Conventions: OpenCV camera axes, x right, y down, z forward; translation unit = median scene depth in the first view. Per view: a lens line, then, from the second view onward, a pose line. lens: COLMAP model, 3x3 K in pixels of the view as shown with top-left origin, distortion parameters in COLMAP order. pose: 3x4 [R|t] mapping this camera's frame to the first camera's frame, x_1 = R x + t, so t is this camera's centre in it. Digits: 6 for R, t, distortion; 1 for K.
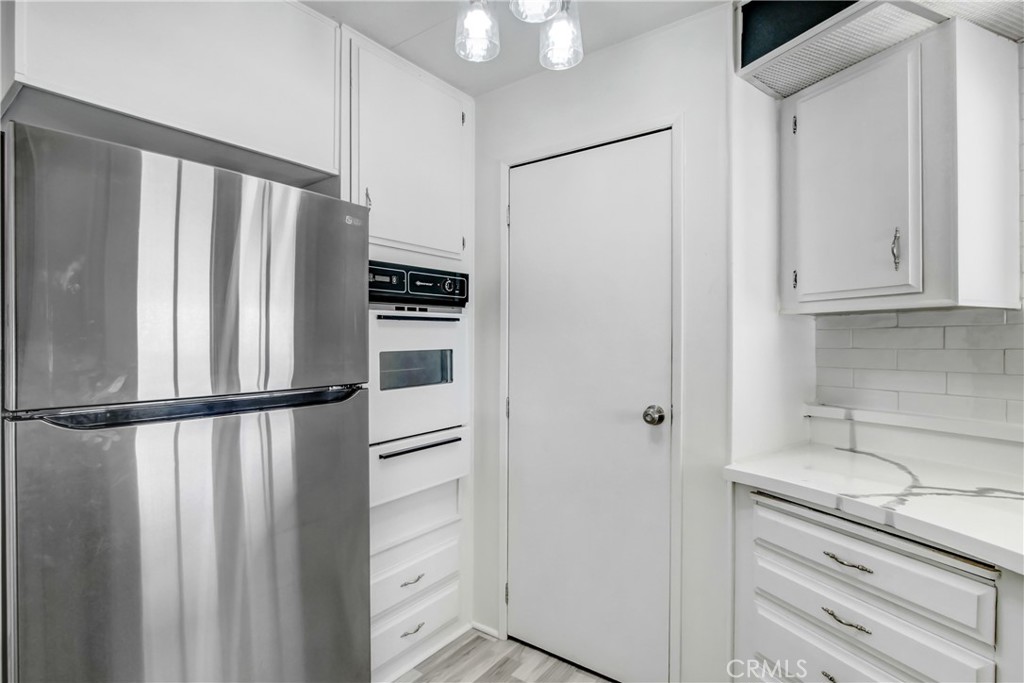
lens RADIAL K [[506.0, 0, 508.2], [0, 506.0, 340.5], [0, 0, 1]] dist [-0.019578, 0.000623]
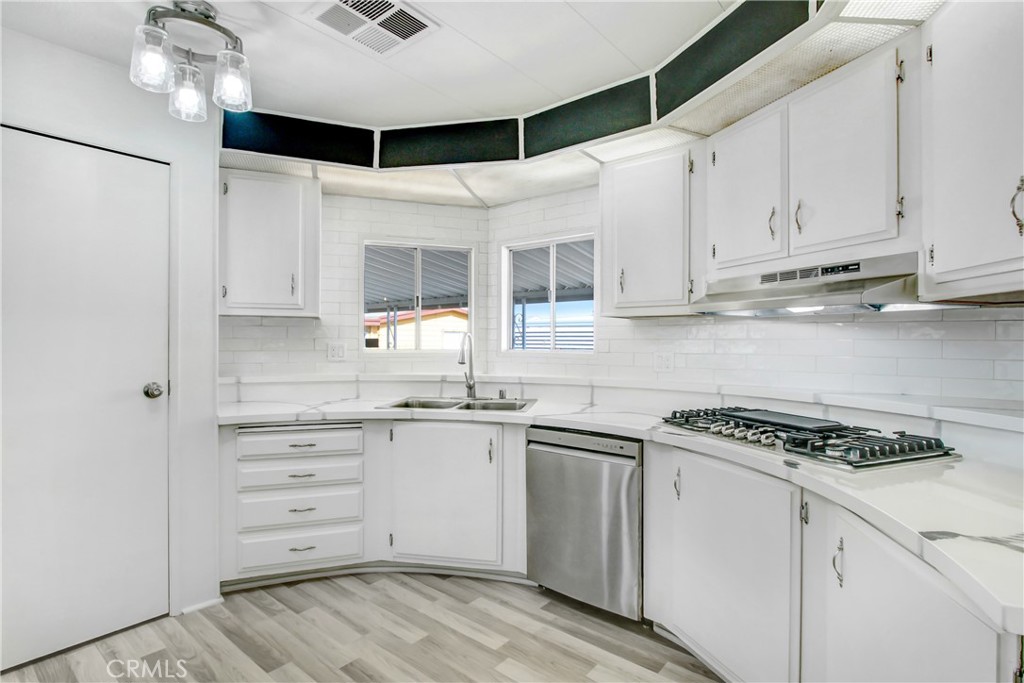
lens RADIAL K [[524.3, 0, 512.3], [0, 524.3, 345.4], [0, 0, 1]] dist [-0.017413, -0.000209]
pose [[0.033018, -0.005863, 0.999438, -1.119267], [-0.009134, 0.999939, 0.006167, 0.025315], [-0.999413, -0.009333, 0.032962, 0.093972]]
